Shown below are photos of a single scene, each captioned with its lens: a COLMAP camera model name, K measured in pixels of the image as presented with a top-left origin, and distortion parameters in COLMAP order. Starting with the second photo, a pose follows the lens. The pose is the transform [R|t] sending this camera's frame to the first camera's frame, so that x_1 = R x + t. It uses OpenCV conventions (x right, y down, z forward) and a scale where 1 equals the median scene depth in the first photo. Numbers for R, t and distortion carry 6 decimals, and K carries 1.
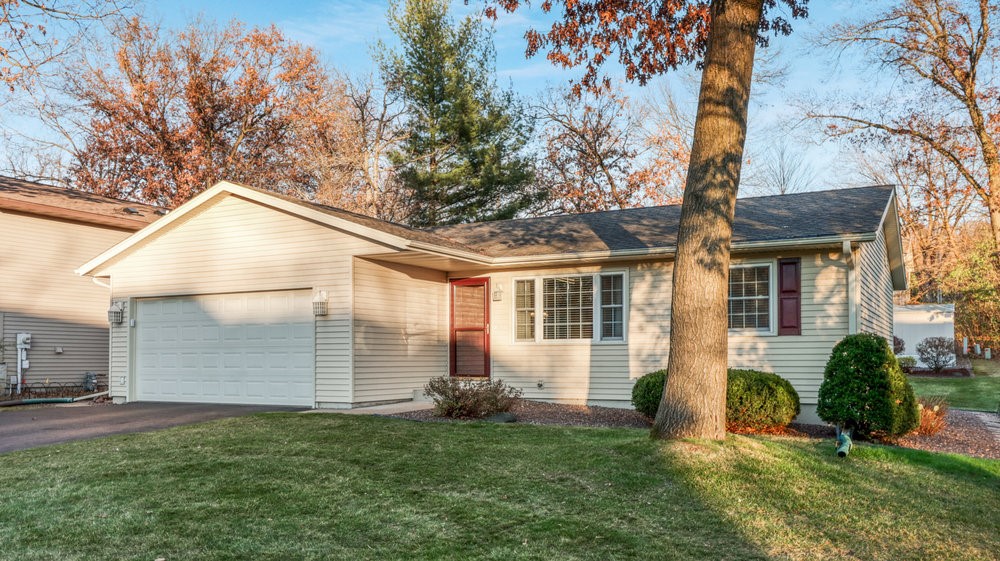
lens RADIAL K [[824.7, 0, 500.0], [0, 824.7, 280.5], [0, 0, 1]] dist [-0.000958, 0.002147]
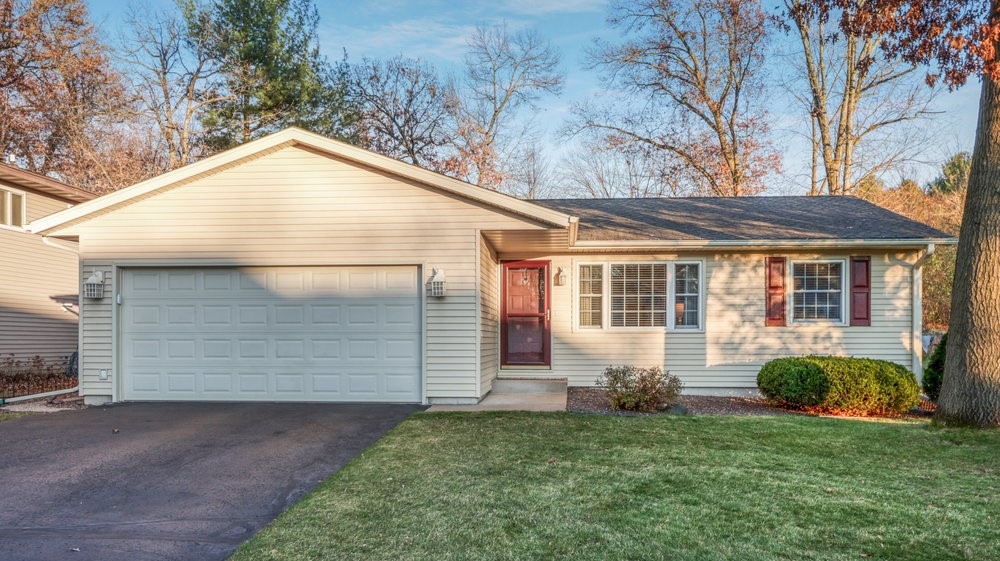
lens RADIAL K [[783.9, 0, 499.8], [0, 783.9, 301.0], [0, 0, 1]] dist [-0.002652, 0.000649]
pose [[0.912727, 0.022972, 0.407924, -0.461289], [-0.041211, 0.998502, 0.035980, 0.013305], [-0.406487, -0.049651, 0.912307, 0.211852]]
